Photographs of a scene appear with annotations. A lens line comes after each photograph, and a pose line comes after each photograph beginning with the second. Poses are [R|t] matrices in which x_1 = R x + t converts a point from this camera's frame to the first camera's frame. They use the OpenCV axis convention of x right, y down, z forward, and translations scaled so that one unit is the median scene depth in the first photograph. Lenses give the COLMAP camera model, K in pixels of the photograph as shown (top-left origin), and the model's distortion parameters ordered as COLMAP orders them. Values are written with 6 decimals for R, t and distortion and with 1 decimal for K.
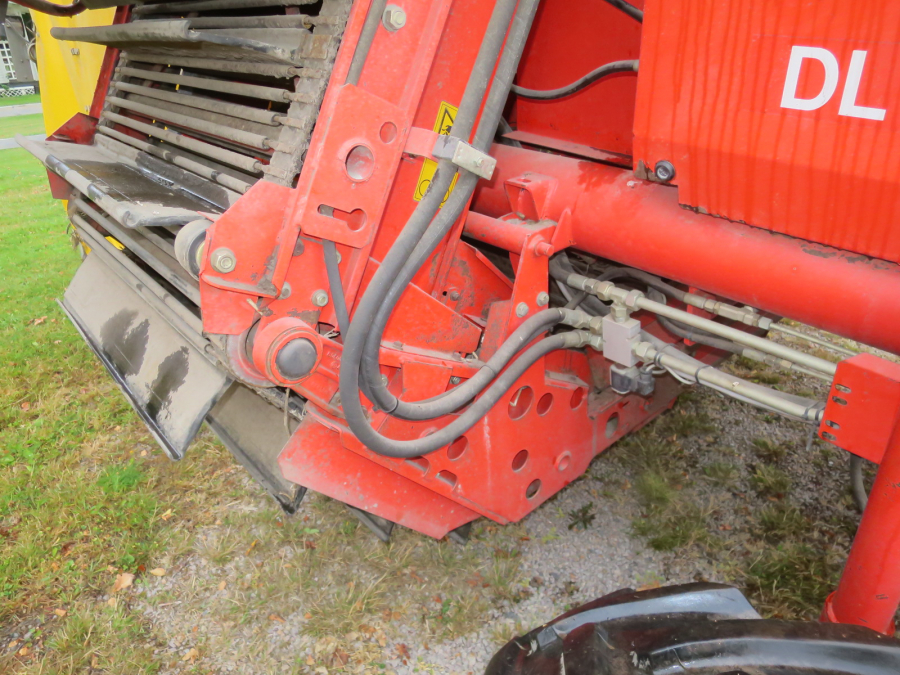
lens RADIAL K [[643.4, 0, 452.0], [0, 643.4, 338.7], [0, 0, 1]] dist [-0.056591, 0.012342]
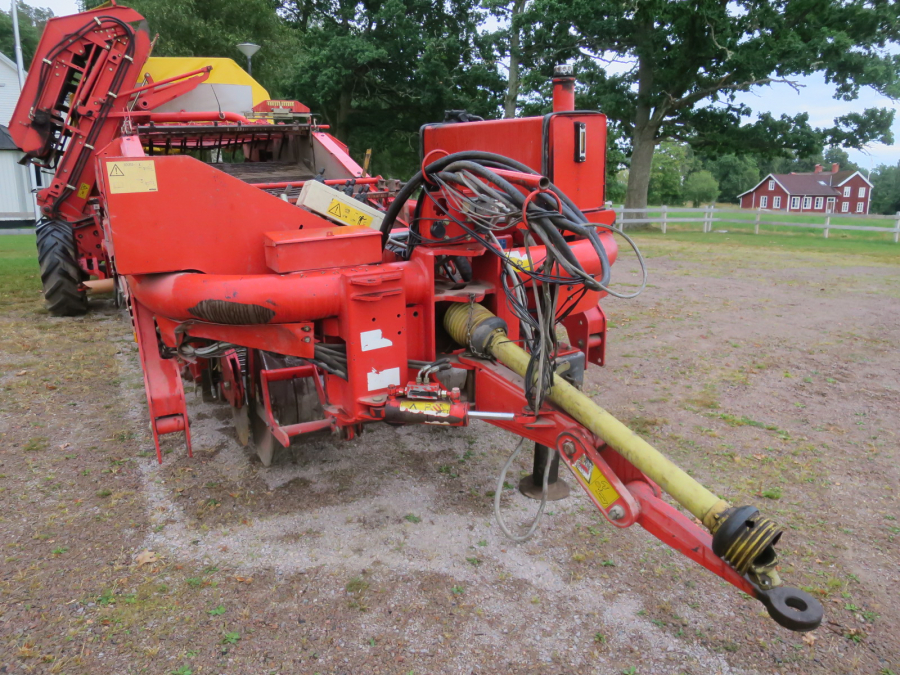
lens RADIAL K [[643.4, 0, 451.3], [0, 643.4, 339.3], [0, 0, 1]] dist [-0.056591, 0.012342]
pose [[0.981052, 0.075373, -0.178485, 4.484004], [-0.113246, 0.970554, -0.212604, 1.940900], [0.157205, 0.228788, 0.960699, -3.869806]]
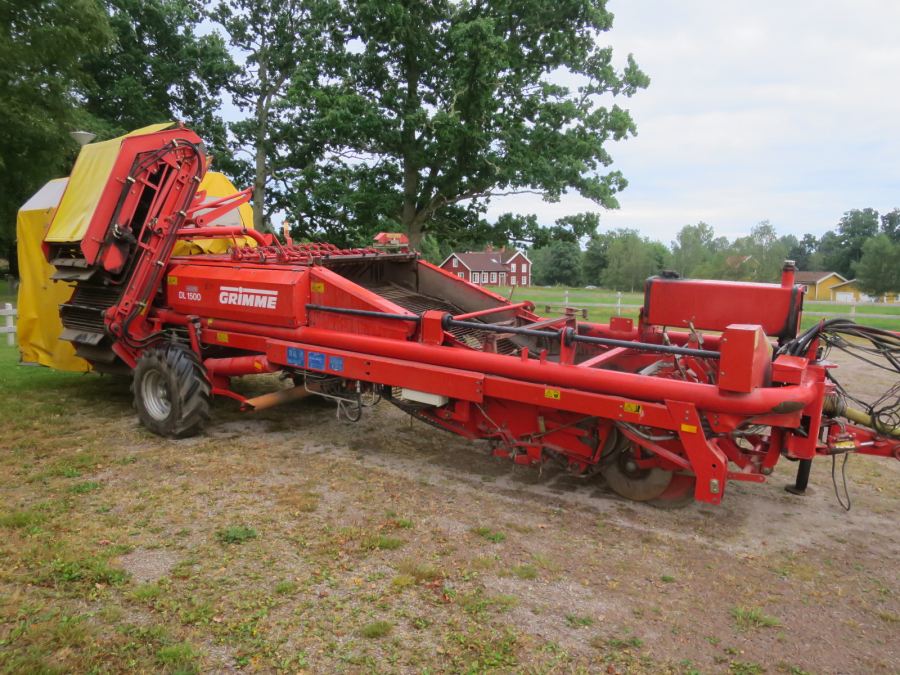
lens RADIAL K [[643.4, 0, 450.3], [0, 643.4, 336.8], [0, 0, 1]] dist [-0.056591, 0.012342]
pose [[0.958623, 0.005527, 0.284627, 1.017017], [0.092853, 0.939064, -0.330964, 2.144062], [-0.269112, 0.343698, 0.899695, -4.891711]]
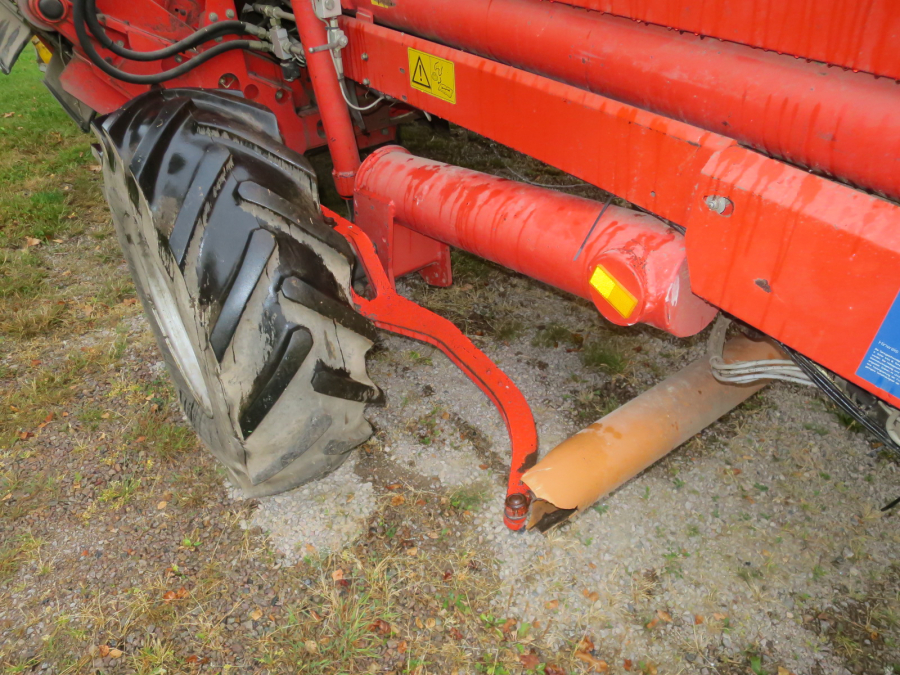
lens RADIAL K [[643.4, 0, 447.6], [0, 643.4, 334.1], [0, 0, 1]] dist [-0.056591, 0.012342]
pose [[0.997682, 0.062867, -0.026065, 0.797407], [-0.058335, 0.987227, 0.148256, 0.487278], [0.035052, -0.146391, 0.988606, -0.748737]]
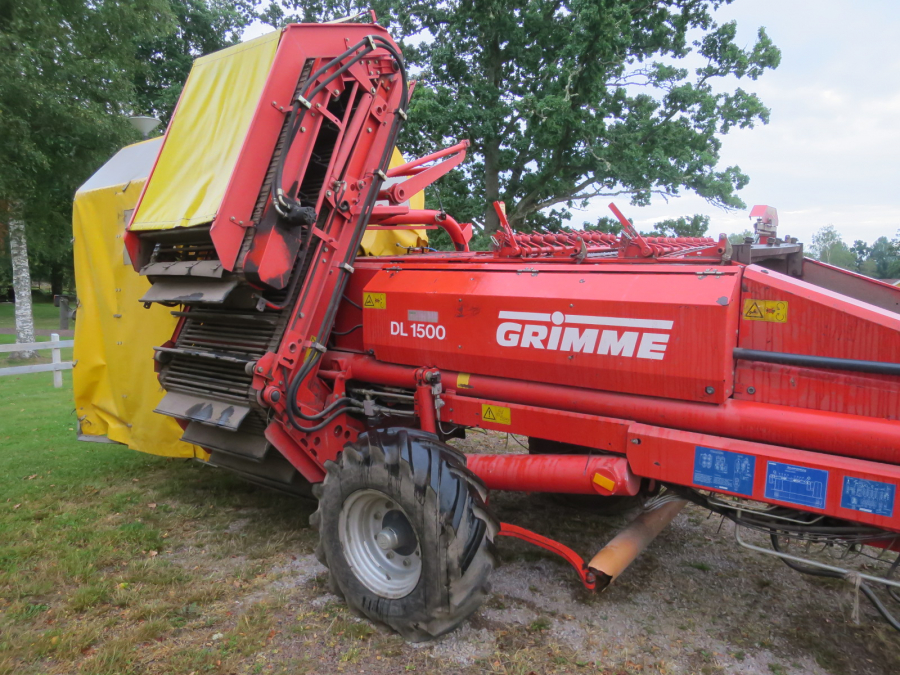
lens RADIAL K [[643.4, 0, 449.7], [0, 643.4, 339.1], [0, 0, 1]] dist [-0.056591, 0.012342]
pose [[0.971327, -0.003842, 0.237716, -0.098816], [0.090456, 0.930644, -0.354568, 0.837538], [-0.219867, 0.365905, 0.904308, -2.034860]]
